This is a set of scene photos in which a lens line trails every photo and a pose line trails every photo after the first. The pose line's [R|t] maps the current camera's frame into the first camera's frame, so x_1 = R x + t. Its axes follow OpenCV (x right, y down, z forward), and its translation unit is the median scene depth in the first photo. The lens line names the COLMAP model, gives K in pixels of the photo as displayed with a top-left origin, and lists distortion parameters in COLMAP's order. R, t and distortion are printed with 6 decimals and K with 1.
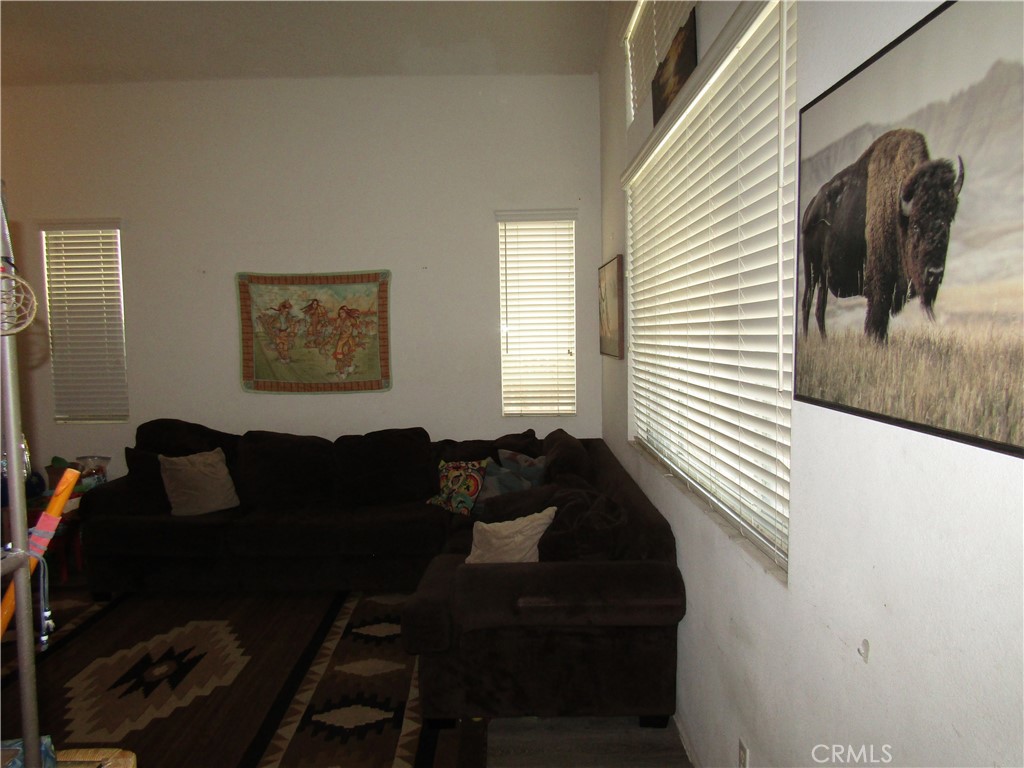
lens RADIAL K [[730.6, 0, 512.9], [0, 730.6, 386.5], [0, 0, 1]] dist [-0.008791, 0.002604]
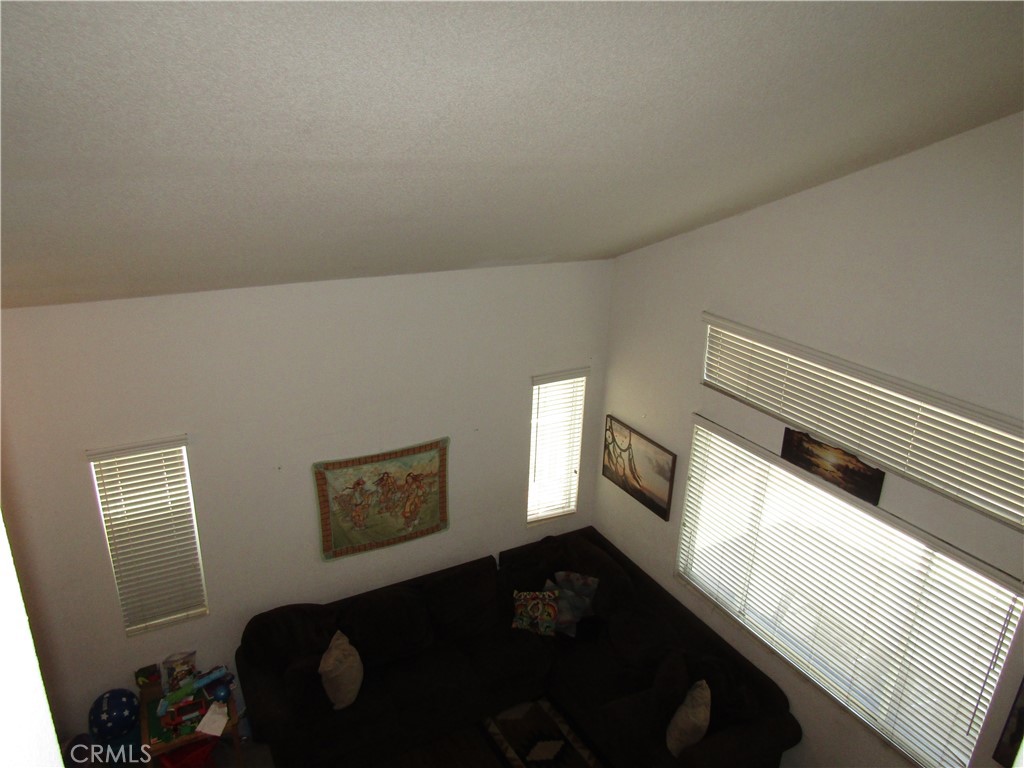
lens RADIAL K [[730.6, 0, 514.2], [0, 730.6, 382.0], [0, 0, 1]] dist [-0.008791, 0.002604]
pose [[0.867784, -0.133048, 0.478799, -0.608971], [-0.014413, 0.956349, 0.291871, -0.570756], [-0.496732, -0.260182, 0.827987, 0.034038]]
